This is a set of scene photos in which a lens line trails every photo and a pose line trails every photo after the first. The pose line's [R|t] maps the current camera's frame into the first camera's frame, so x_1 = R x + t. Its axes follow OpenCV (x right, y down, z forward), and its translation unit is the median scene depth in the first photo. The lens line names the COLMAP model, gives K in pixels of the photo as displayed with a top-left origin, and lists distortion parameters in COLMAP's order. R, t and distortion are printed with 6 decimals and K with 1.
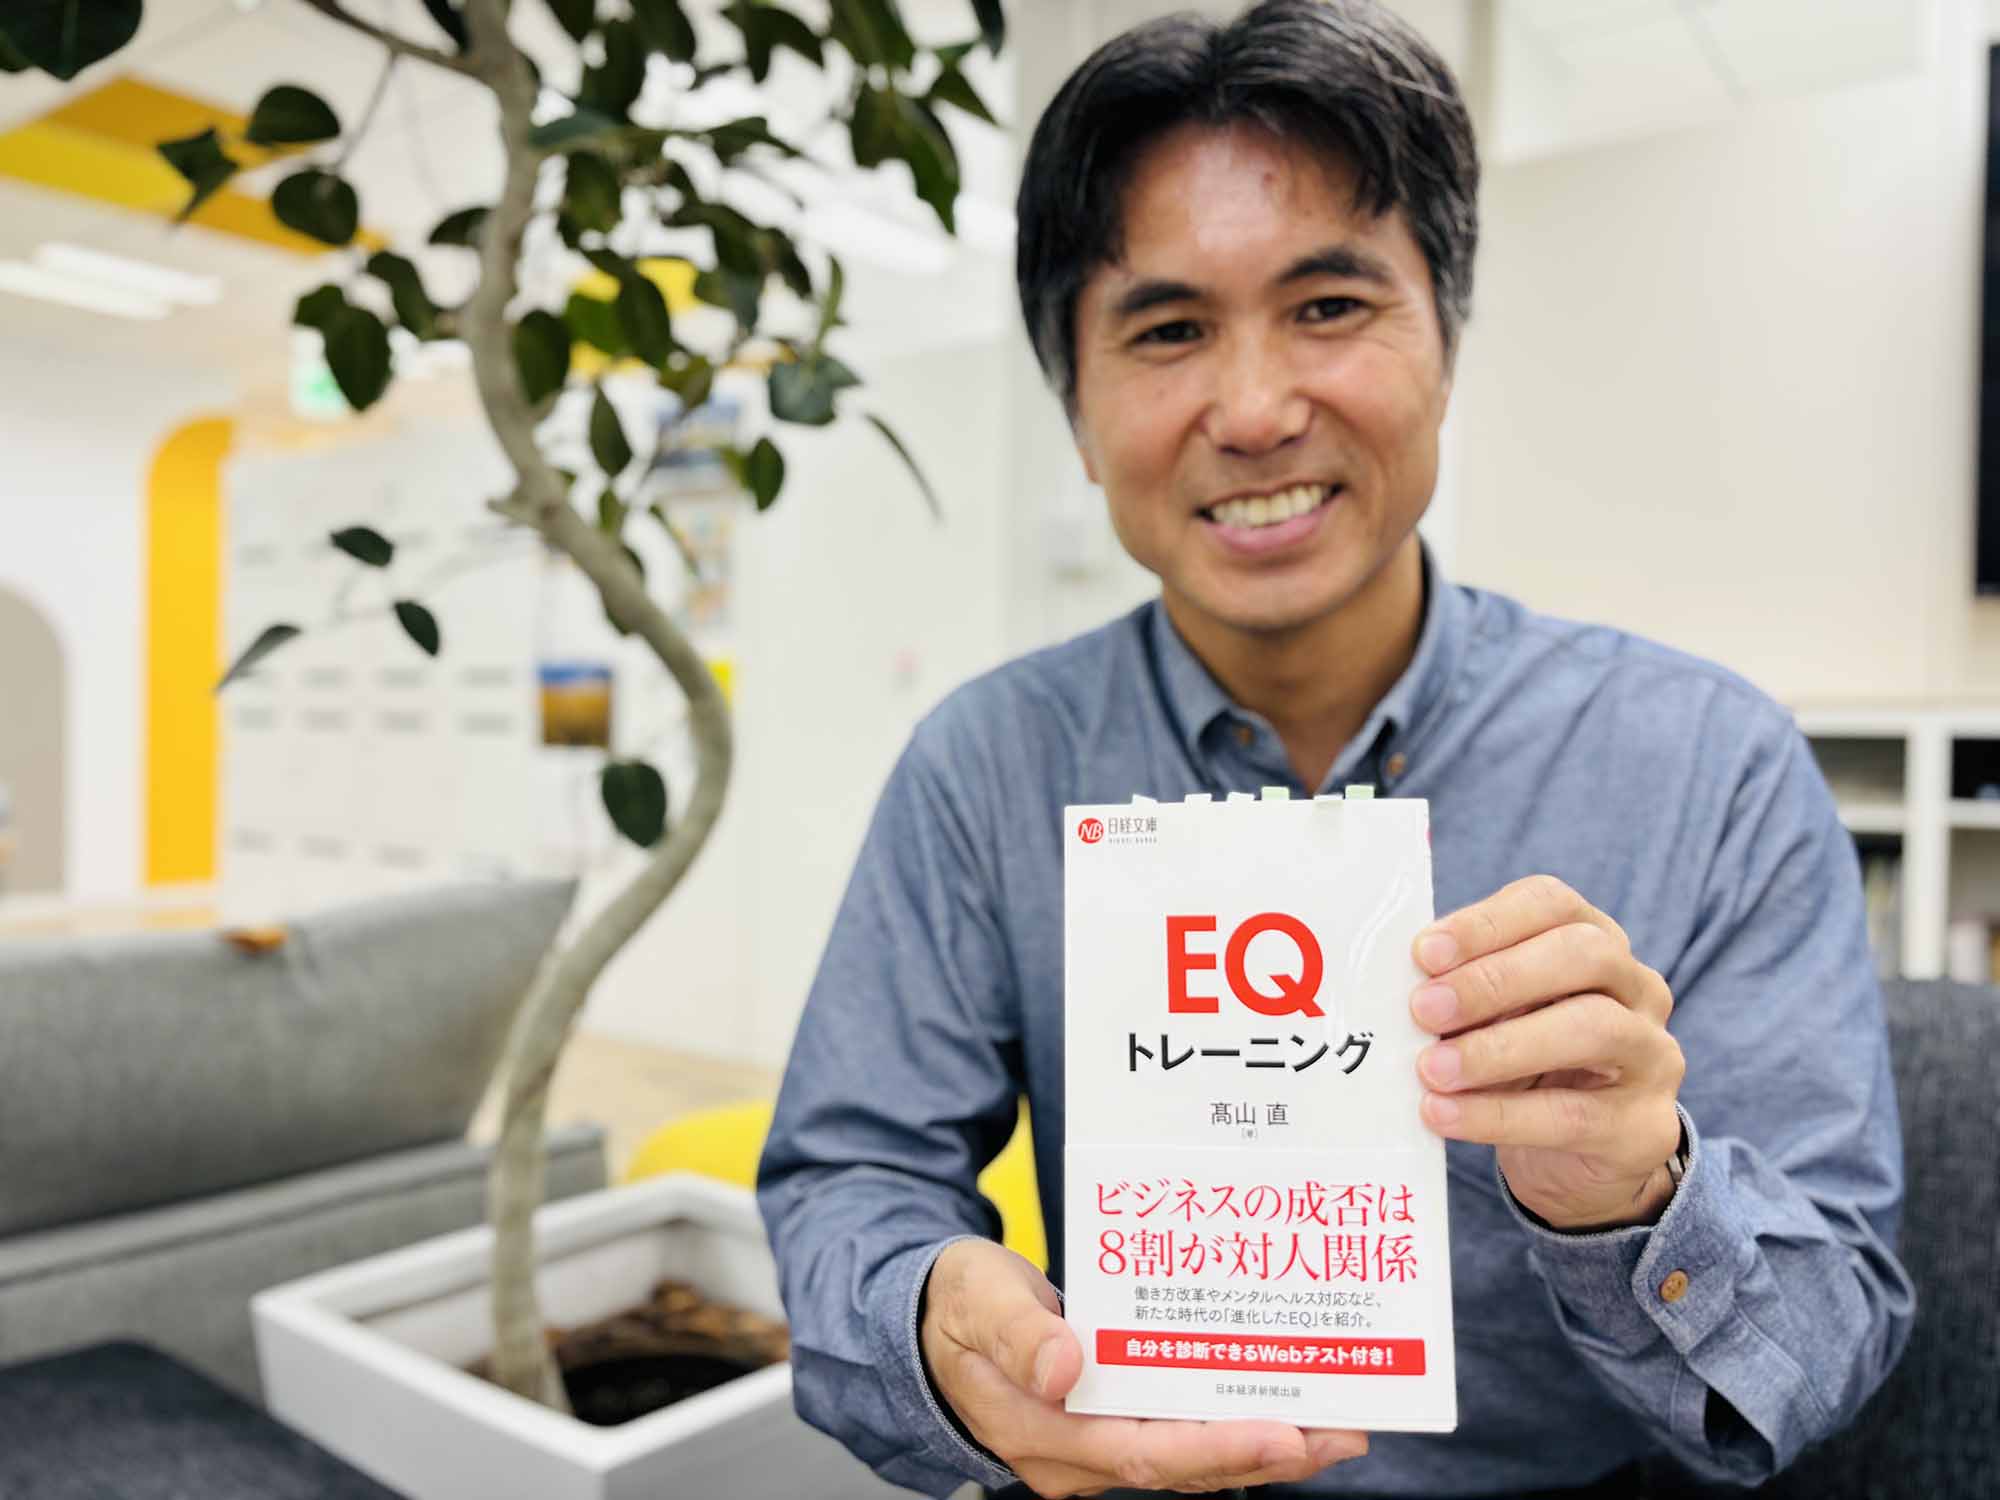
lens RADIAL K [[1496.0, 0, 1003.6], [0, 1496.0, 759.6], [0, 0, 1]] dist [0.004379, -0.024493]
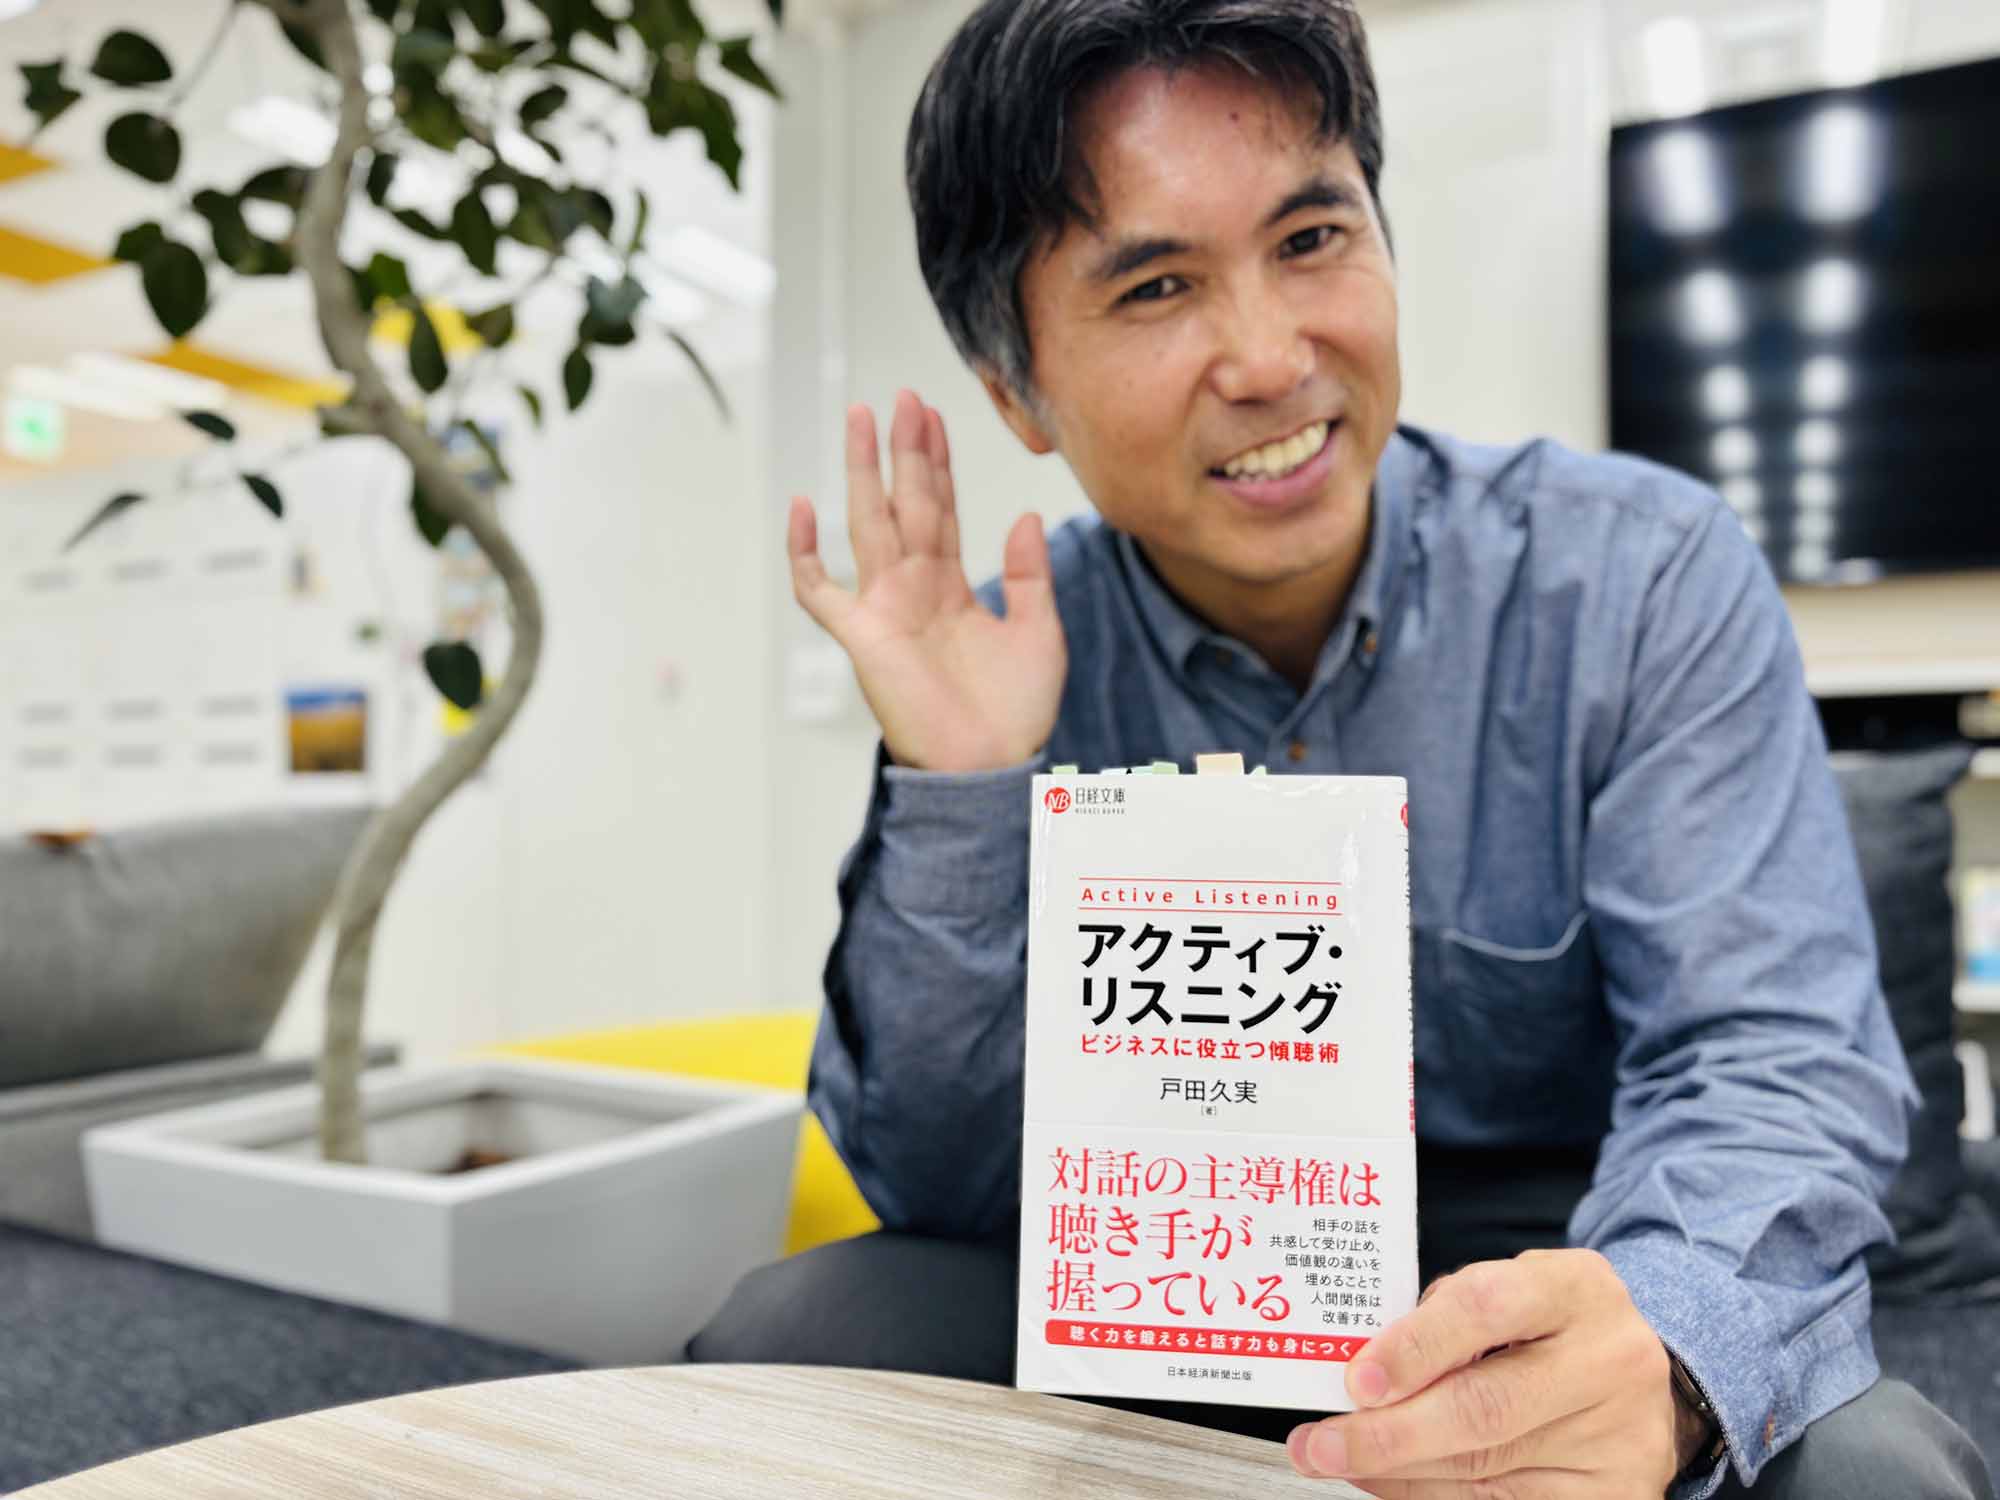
lens RADIAL K [[1496.0, 0, 1005.6], [0, 1496.0, 748.8], [0, 0, 1]] dist [0.004379, -0.024493]
pose [[0.986735, -0.011503, 0.161930, -0.020630], [0.020461, 0.998344, -0.053761, 0.140543], [-0.161043, 0.056361, 0.985337, -0.148909]]
